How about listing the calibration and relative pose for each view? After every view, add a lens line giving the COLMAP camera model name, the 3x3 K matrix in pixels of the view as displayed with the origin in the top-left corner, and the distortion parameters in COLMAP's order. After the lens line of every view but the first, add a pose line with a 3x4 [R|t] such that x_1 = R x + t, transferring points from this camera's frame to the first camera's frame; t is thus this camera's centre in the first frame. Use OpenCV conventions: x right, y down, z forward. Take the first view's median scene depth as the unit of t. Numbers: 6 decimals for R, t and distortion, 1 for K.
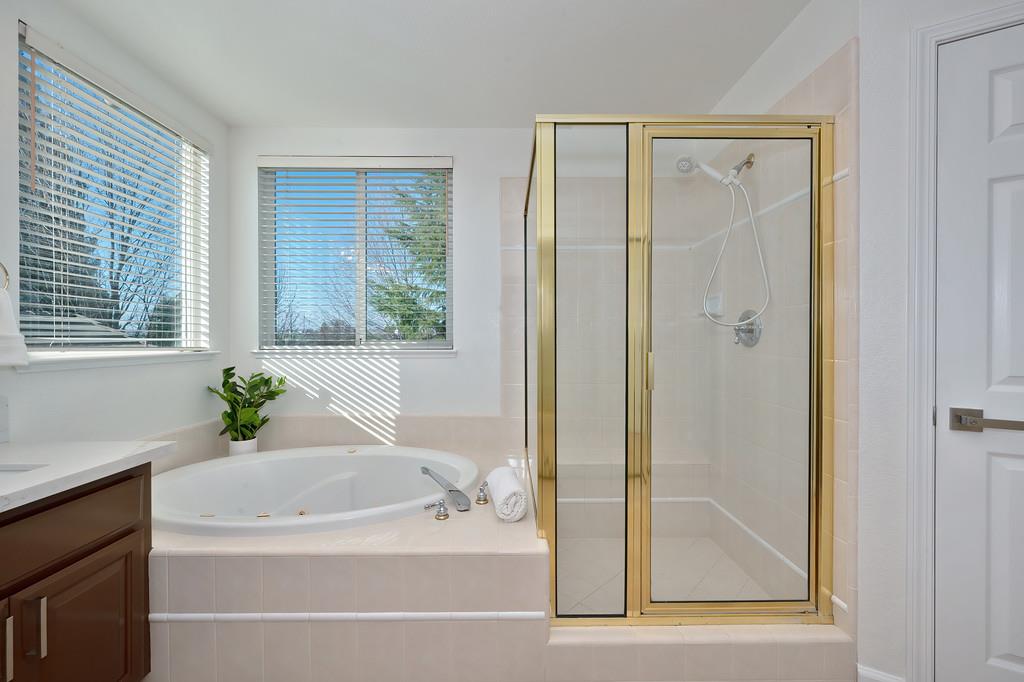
lens RADIAL K [[403.7, 0, 516.4], [0, 403.7, 340.1], [0, 0, 1]] dist [-0.005555, 0.001192]
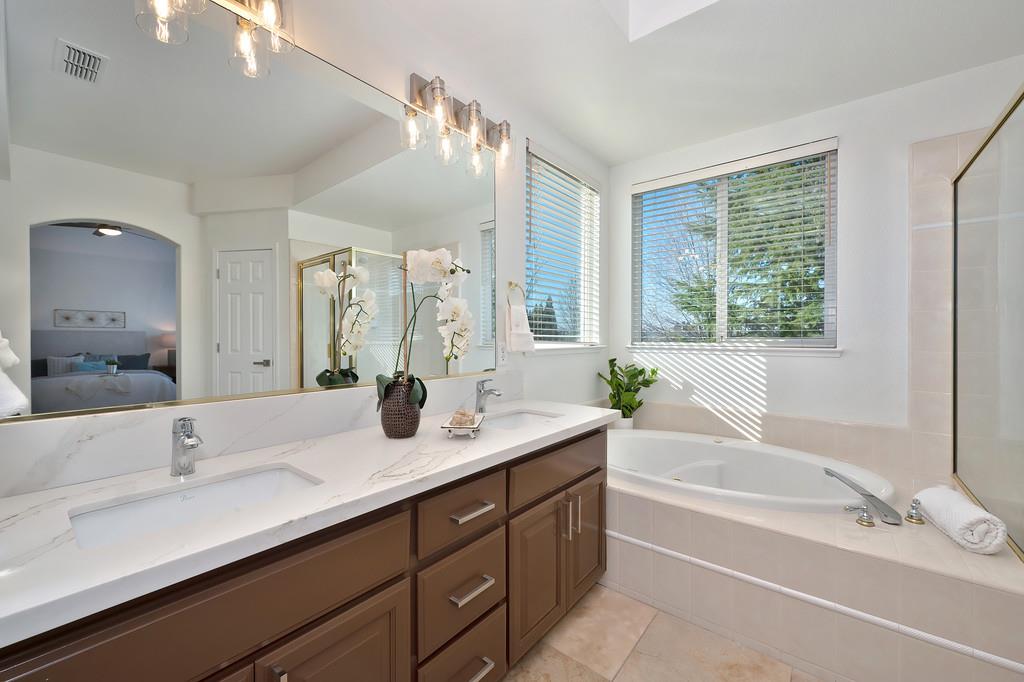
lens RADIAL K [[403.7, 0, 512.2], [0, 403.7, 339.3], [0, 0, 1]] dist [-0.005555, 0.001192]
pose [[0.771858, 0.007566, -0.635749, -0.150106], [-0.005097, 0.999971, 0.005711, 0.001526], [0.635774, -0.001168, 0.771874, -0.173220]]
